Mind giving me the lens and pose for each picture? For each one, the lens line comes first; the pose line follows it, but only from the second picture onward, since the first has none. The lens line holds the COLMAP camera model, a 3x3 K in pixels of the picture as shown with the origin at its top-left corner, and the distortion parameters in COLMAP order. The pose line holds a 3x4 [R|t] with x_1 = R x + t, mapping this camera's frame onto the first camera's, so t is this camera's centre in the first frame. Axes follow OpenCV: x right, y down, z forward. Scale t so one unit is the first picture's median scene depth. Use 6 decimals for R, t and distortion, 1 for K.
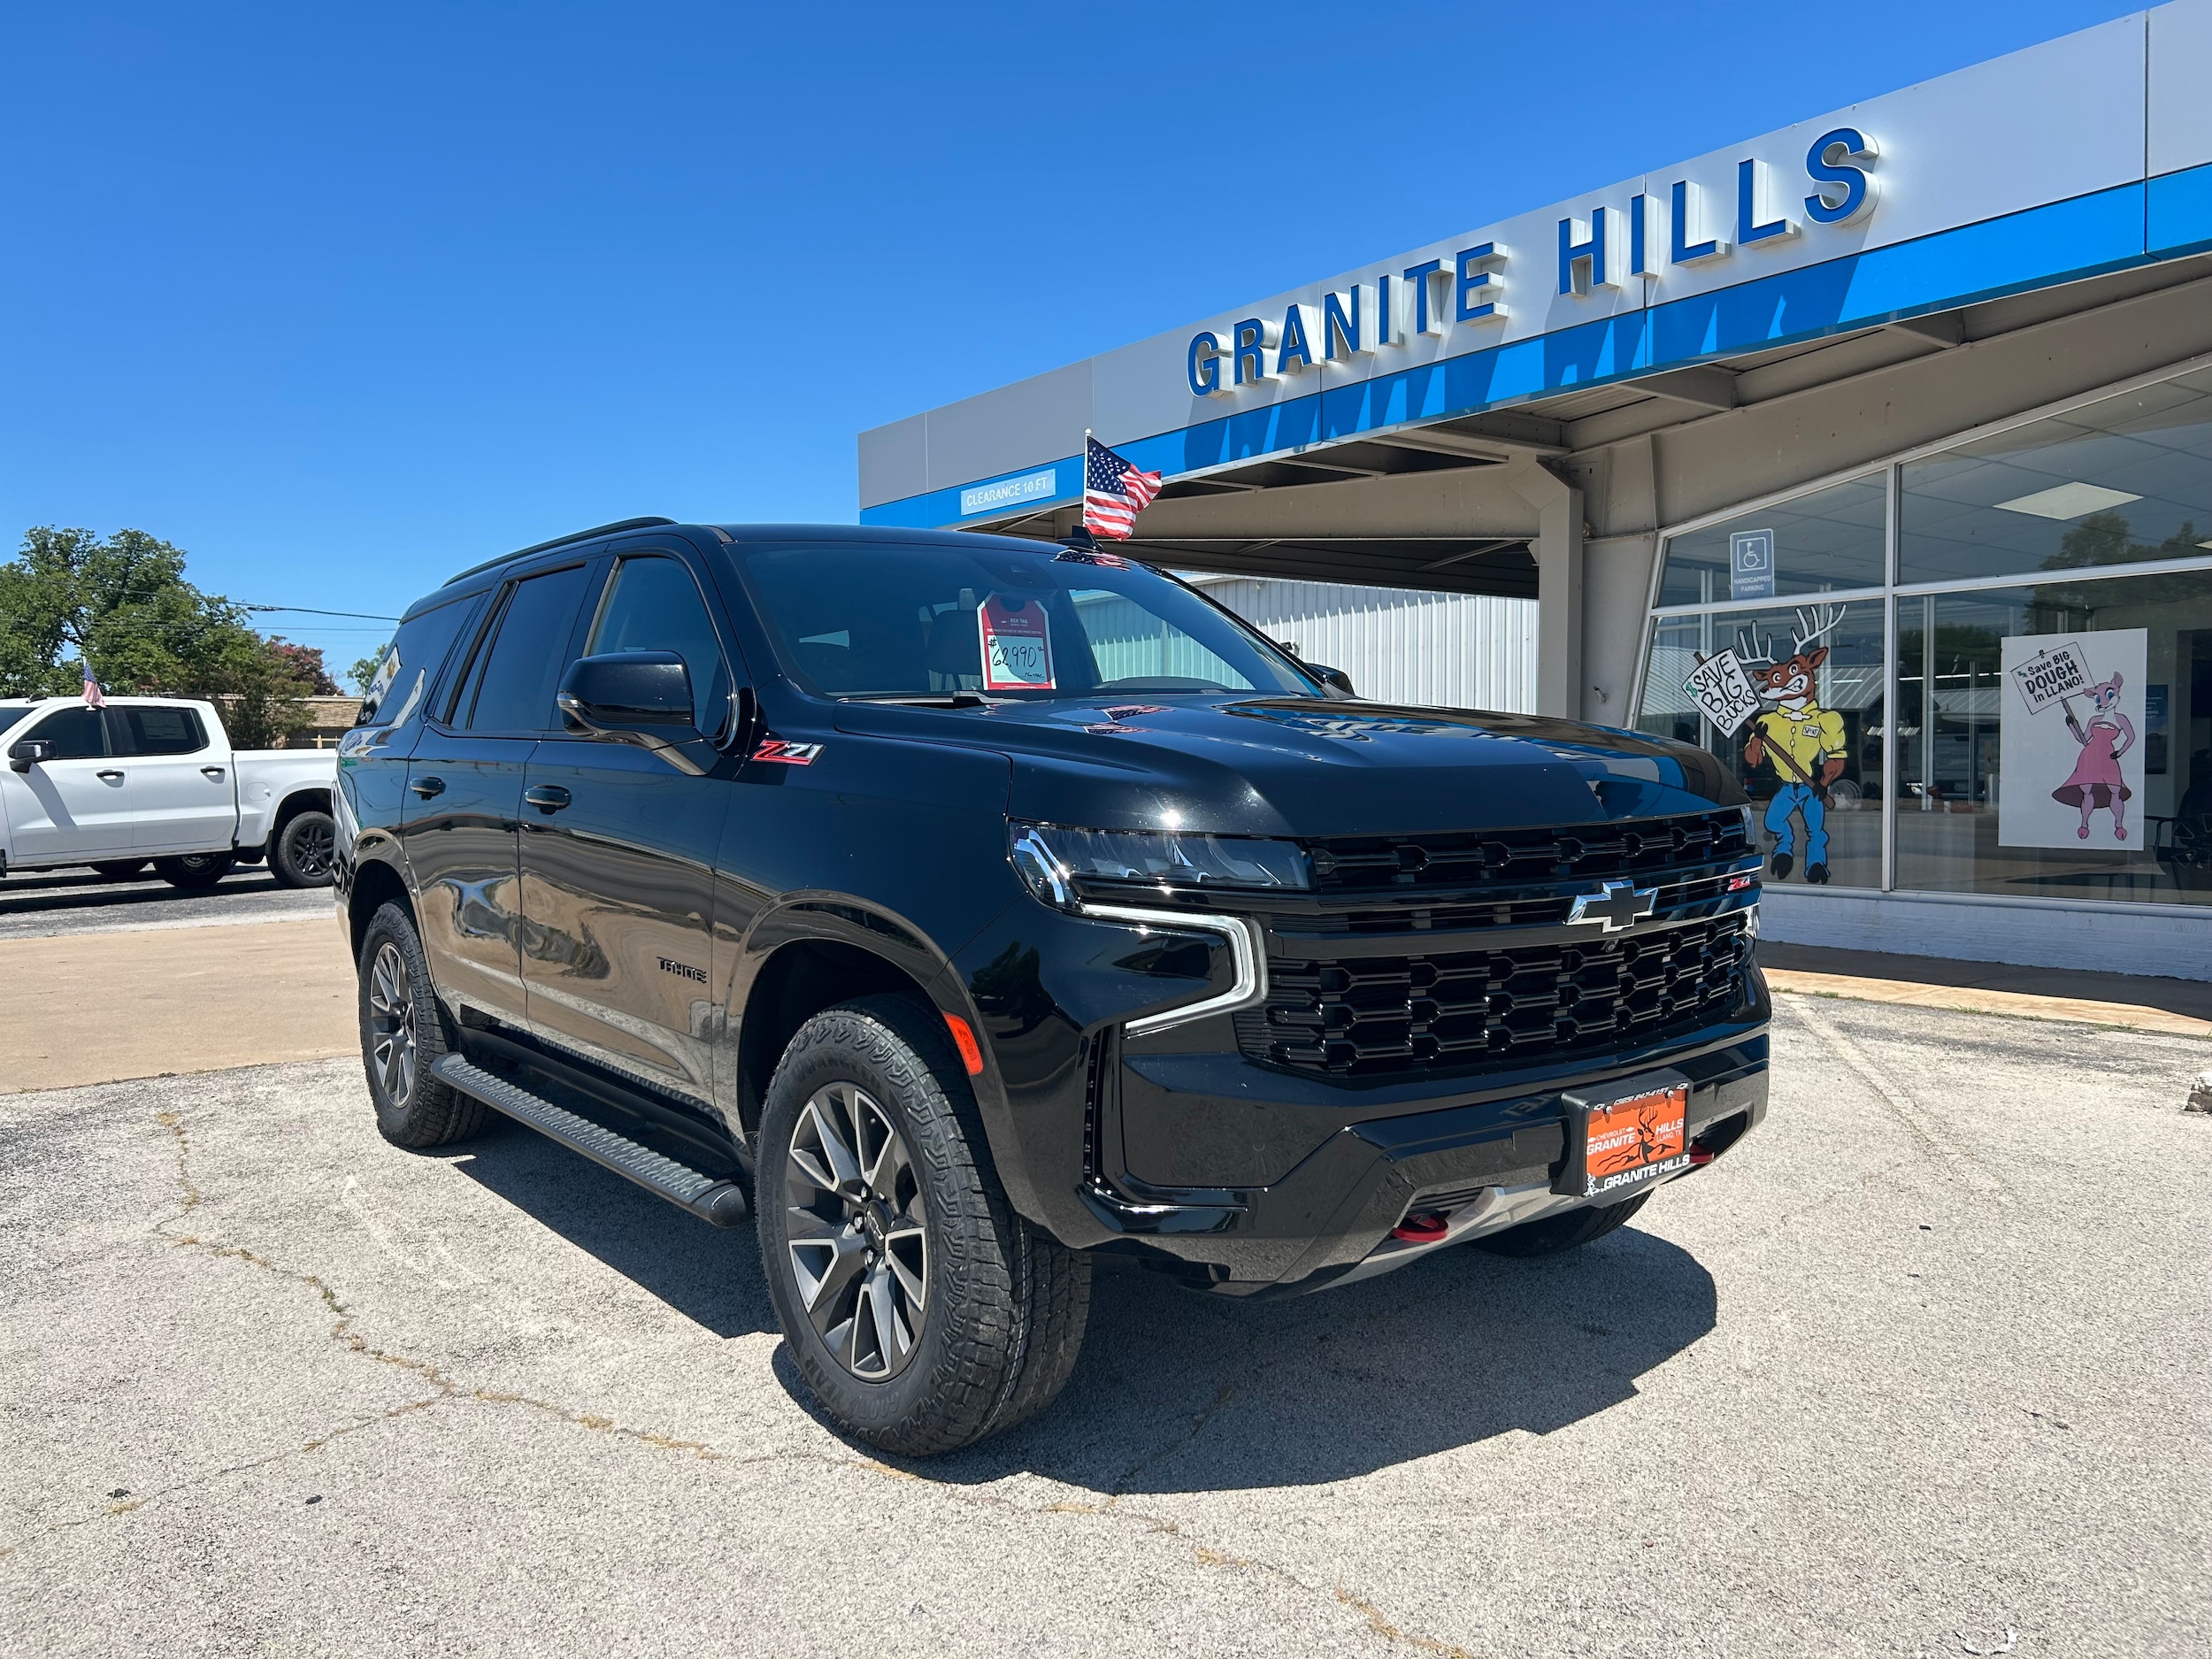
lens RADIAL K [[1745.0, 0, 1105.3], [0, 1745.0, 830.0], [0, 0, 1]] dist [0.019734, -0.013408]
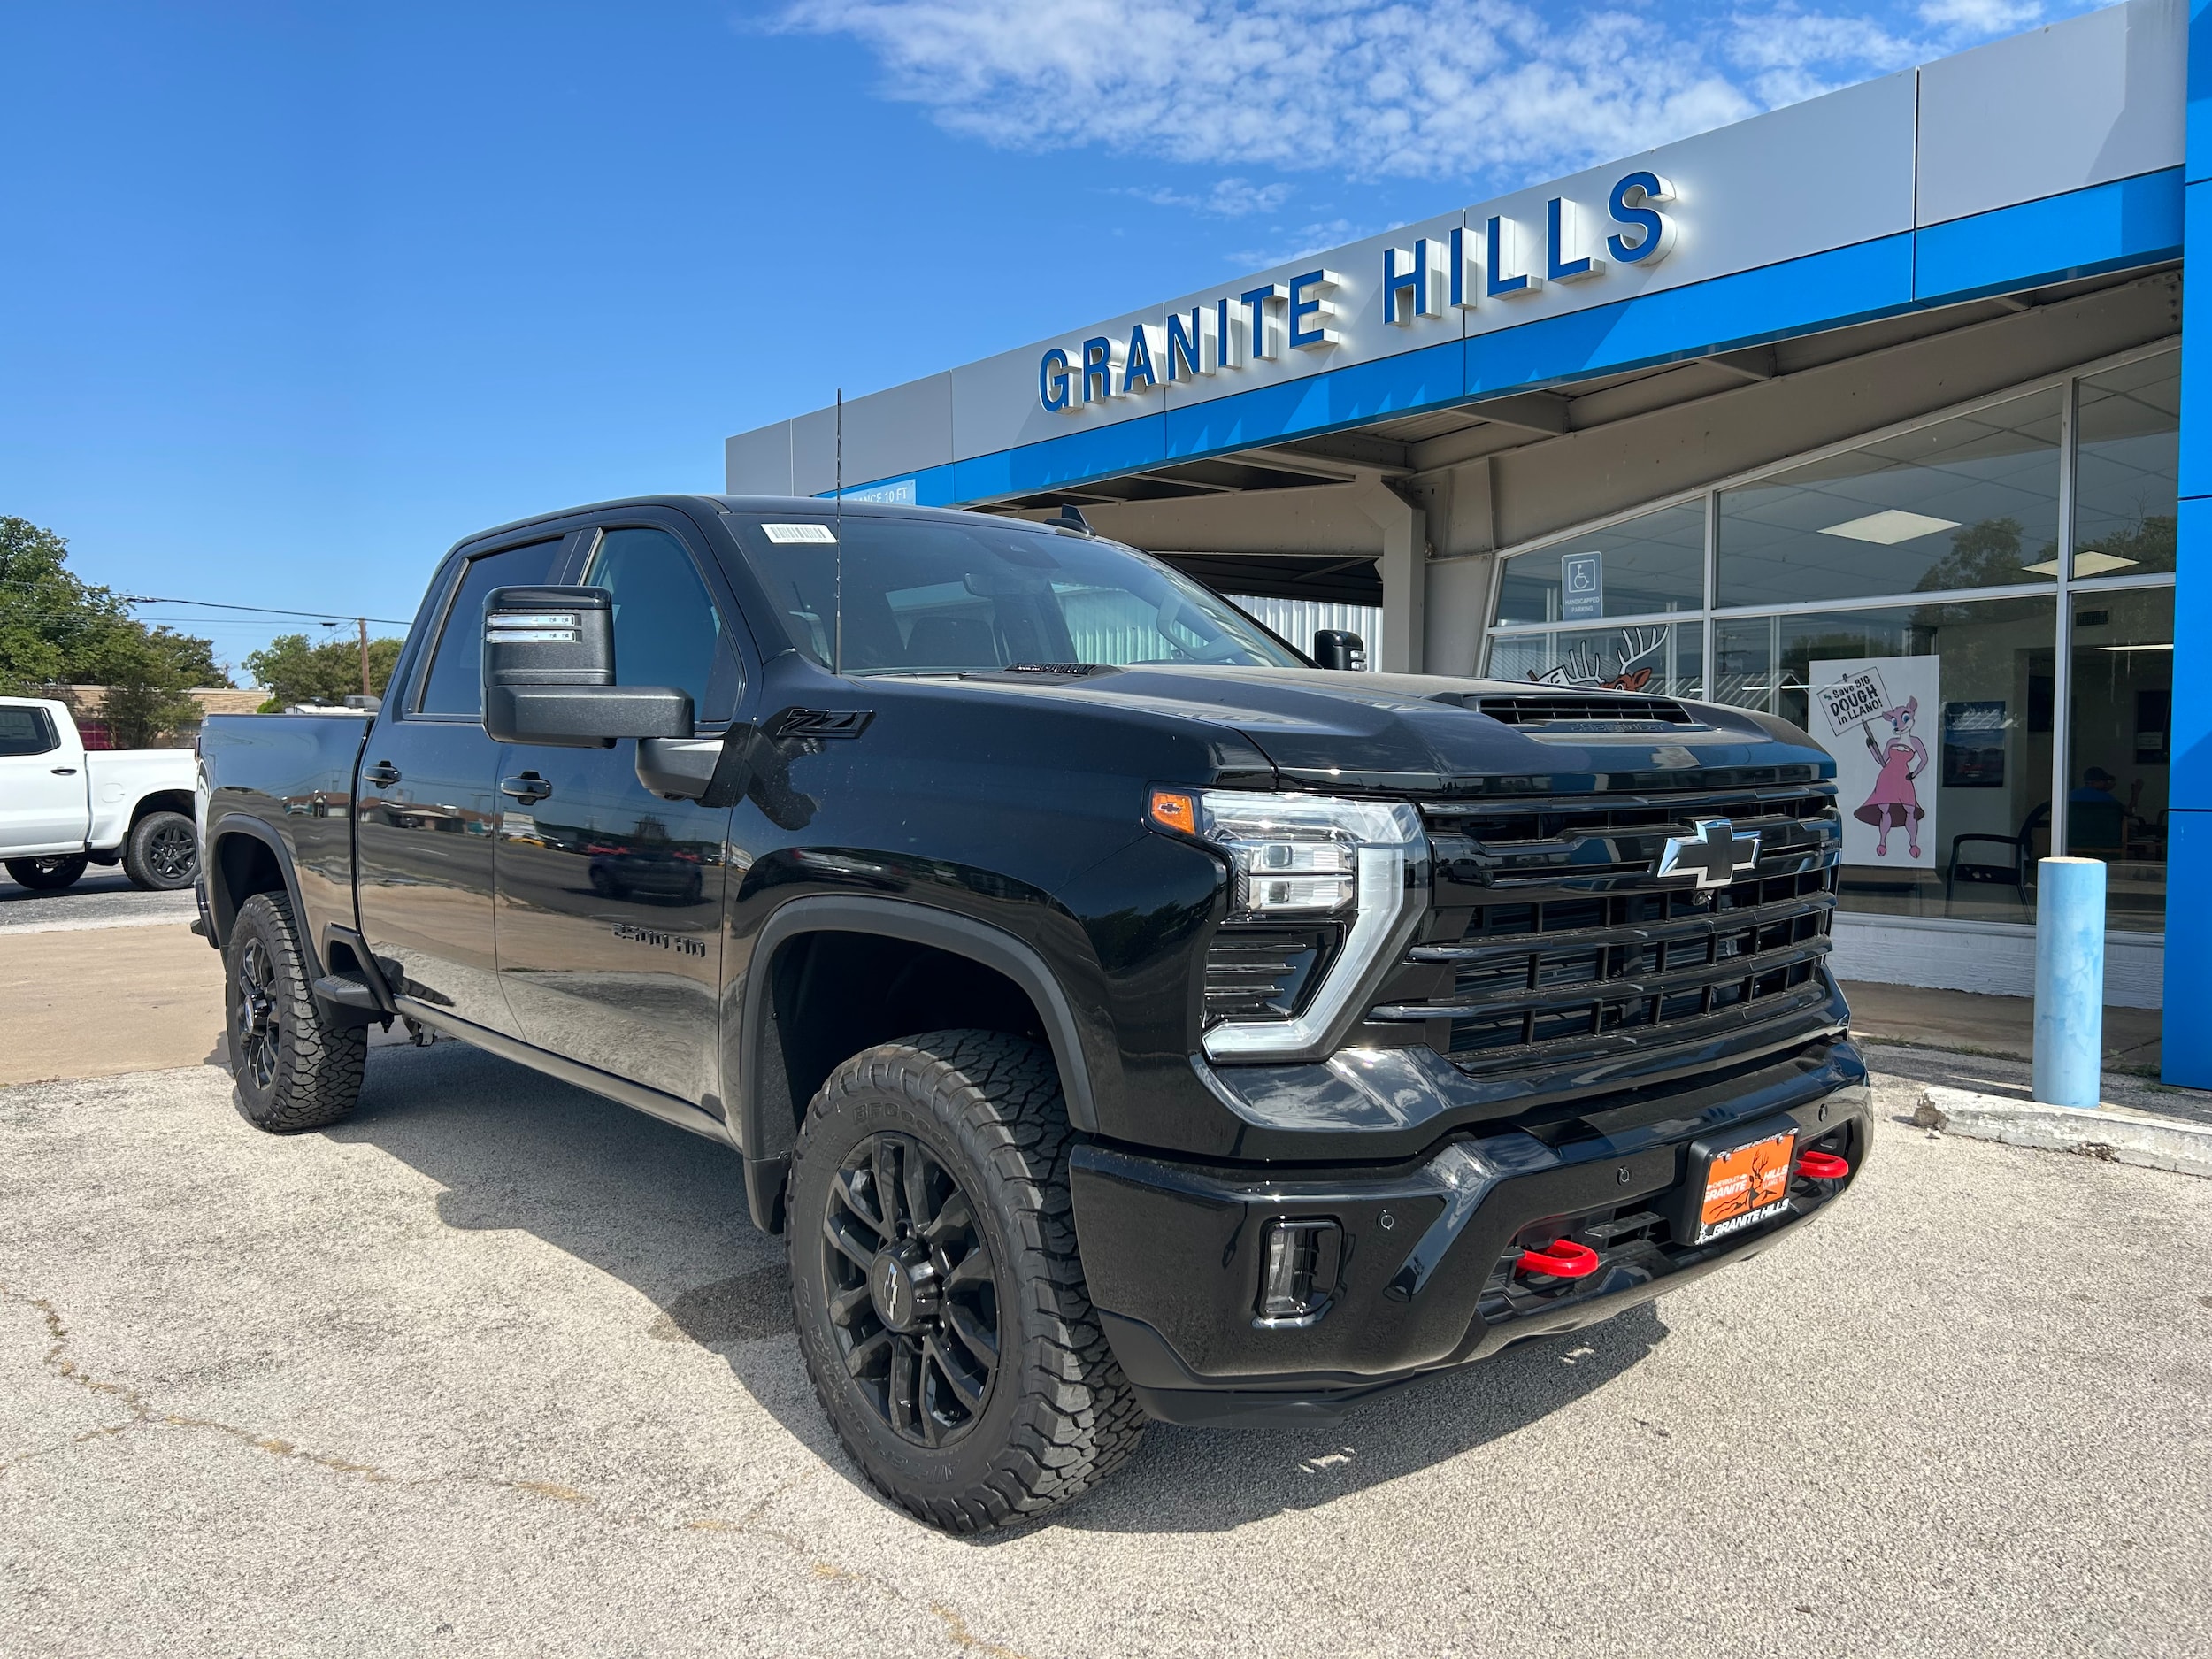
lens RADIAL K [[1745.0, 0, 1105.3], [0, 1745.0, 830.0], [0, 0, 1]] dist [0.019734, -0.013408]
pose [[0.998930, 0.005479, 0.045916, 0.044996], [-0.005545, 0.999984, 0.001310, -0.008419], [-0.045908, -0.001563, 0.998944, -0.015321]]
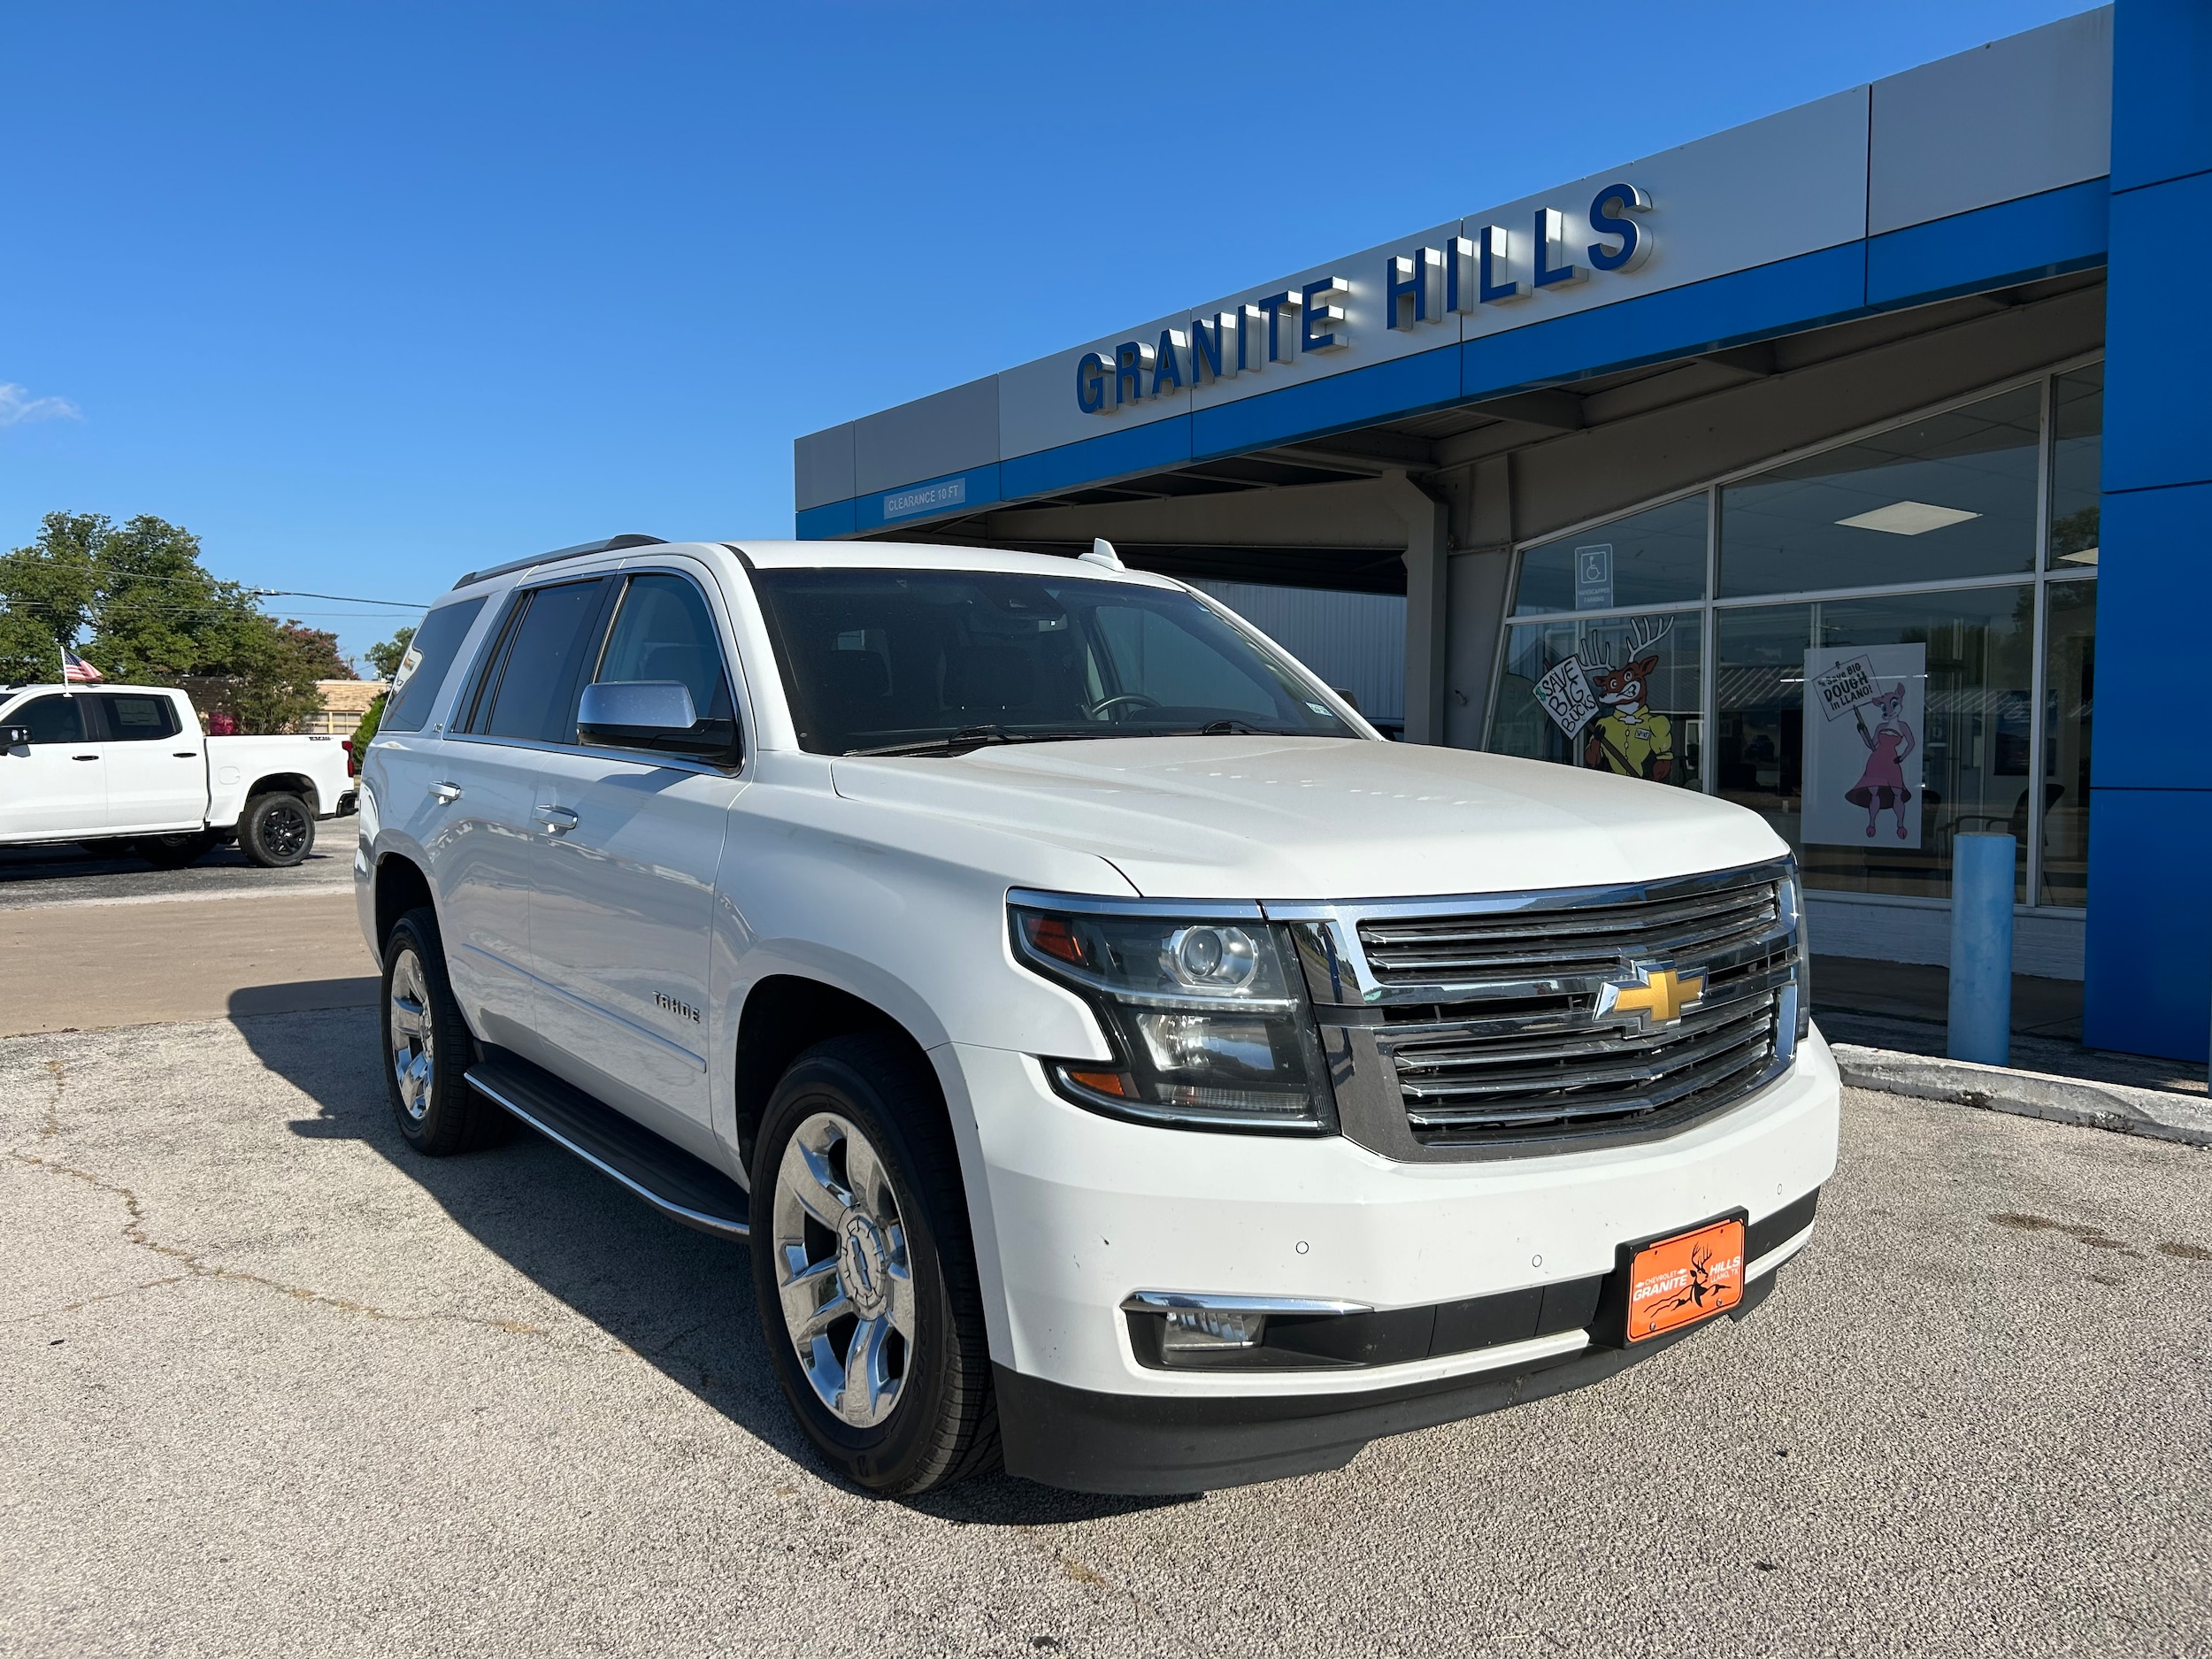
lens RADIAL K [[1740.7, 0, 1108.6], [0, 1740.7, 835.0], [0, 0, 1]] dist [0.030989, -0.031481]
pose [[0.999879, 0.010021, -0.011904, 0.091990], [-0.009911, 0.999908, 0.009313, -0.001509], [0.011996, -0.009194, 0.999886, -0.073665]]
